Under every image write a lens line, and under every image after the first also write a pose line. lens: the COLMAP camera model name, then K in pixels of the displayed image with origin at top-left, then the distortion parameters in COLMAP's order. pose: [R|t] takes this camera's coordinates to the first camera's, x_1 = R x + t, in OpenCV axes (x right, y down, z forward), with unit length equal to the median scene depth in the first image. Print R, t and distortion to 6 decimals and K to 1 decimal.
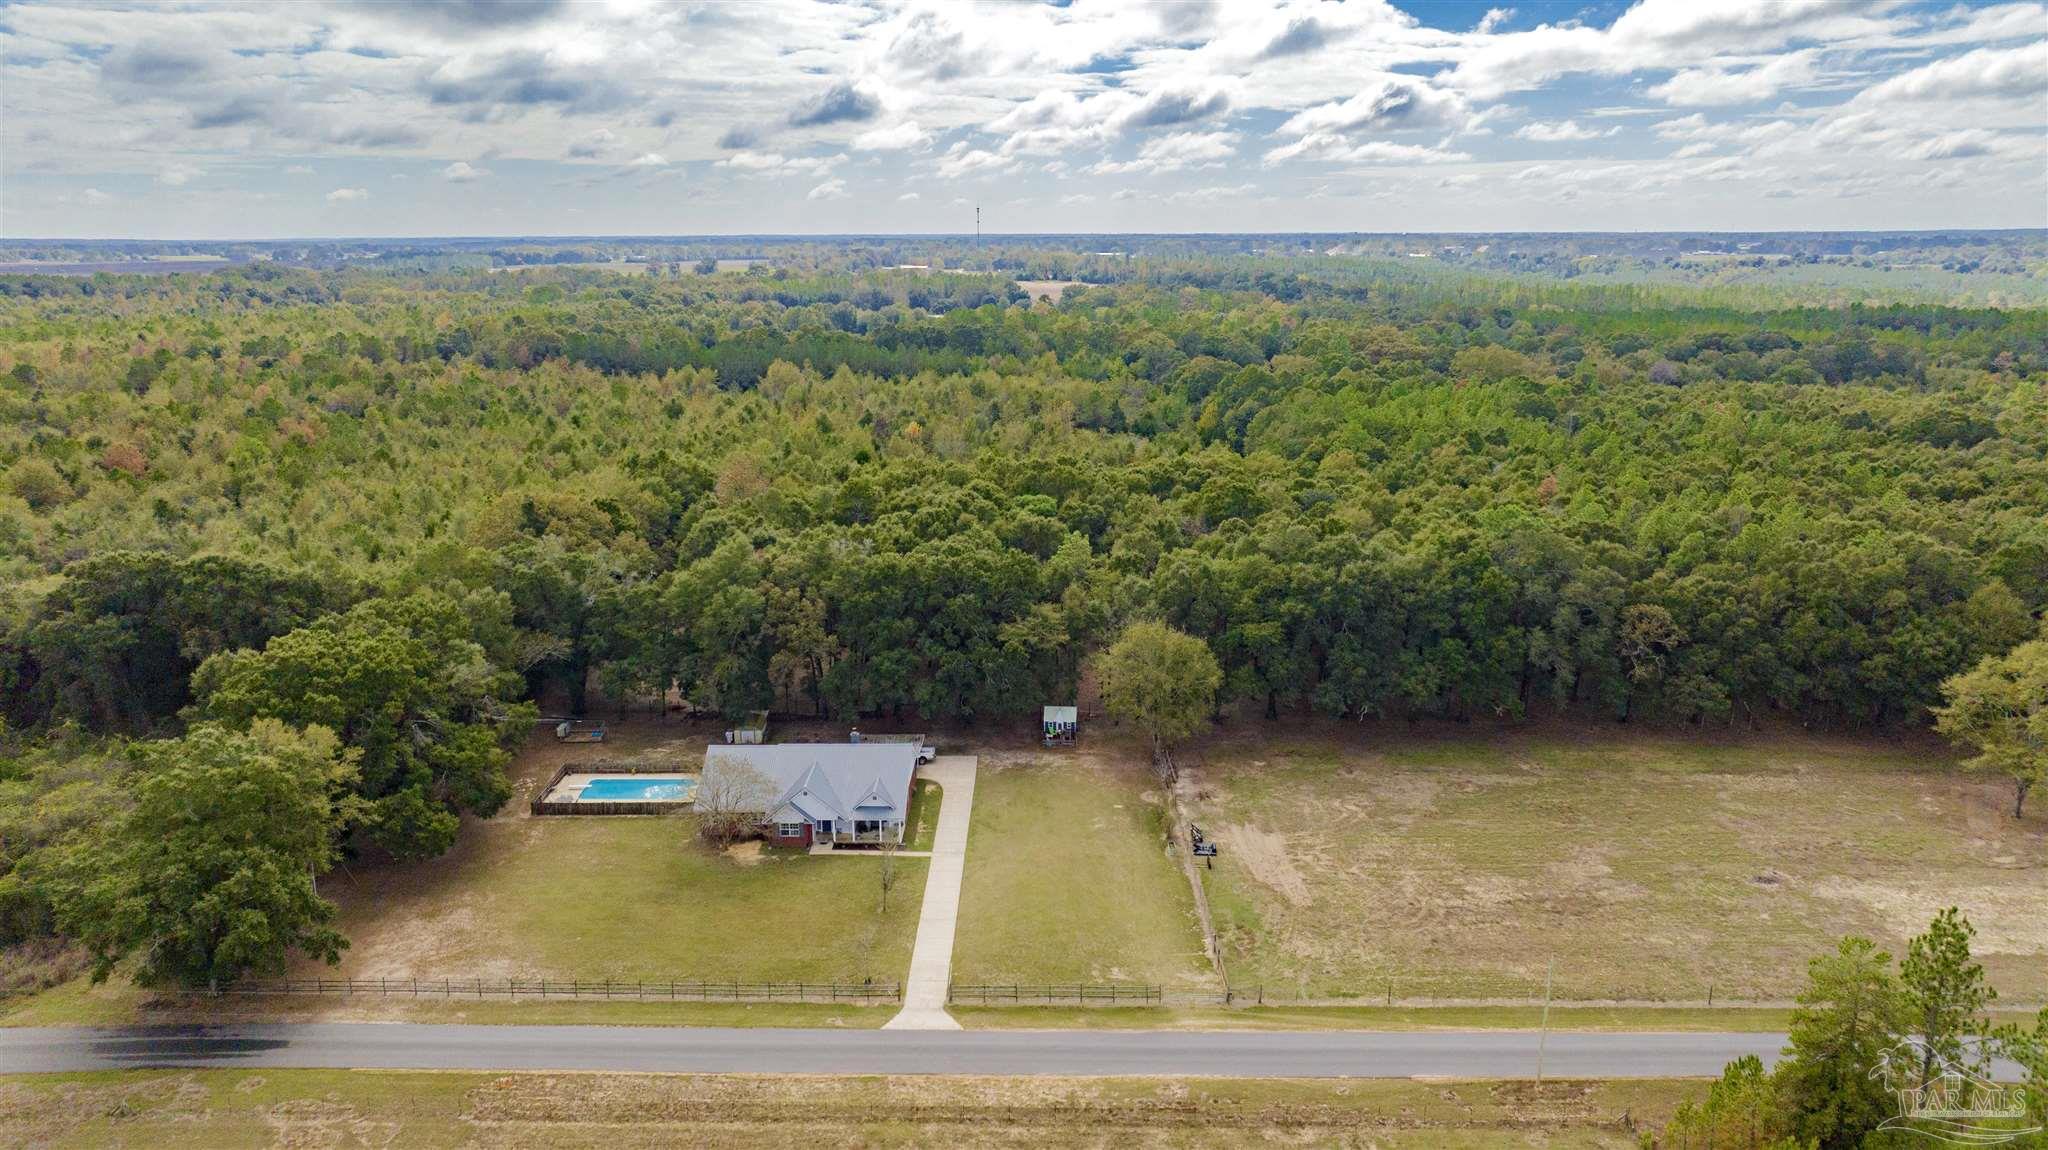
lens RADIAL K [[1443.7, 0, 1024.0], [0, 1443.7, 575.0], [0, 0, 1]] dist [-0.034387, 0.061933]
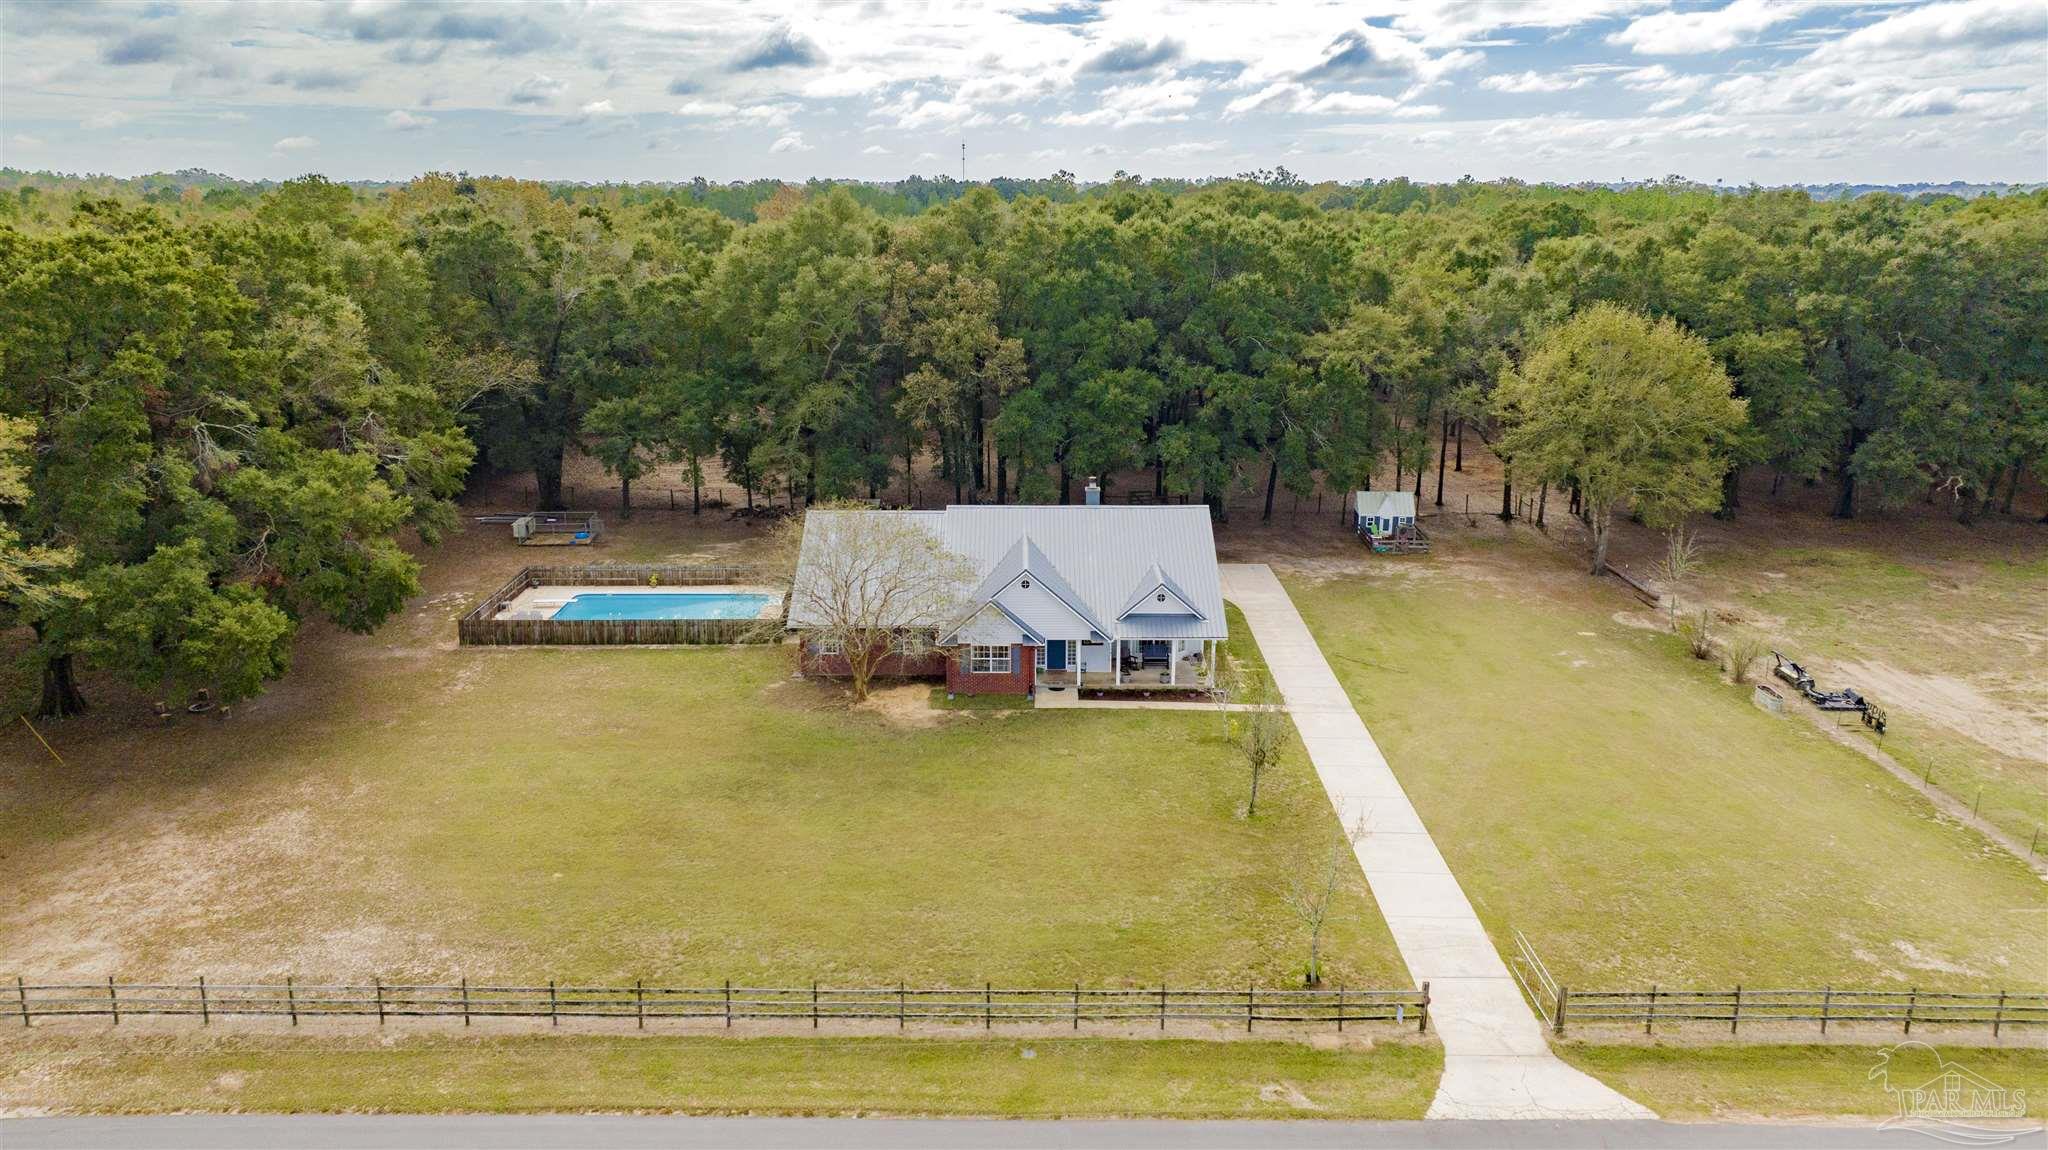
lens RADIAL K [[1463.5, 0, 1018.9], [0, 1463.5, 569.4], [0, 0, 1]] dist [-0.002018, 0.003109]
pose [[0.999919, 0.001222, 0.012676, -0.161244], [-0.001492, 0.999771, 0.021344, 0.137342], [-0.012647, -0.021361, 0.999692, 0.511749]]
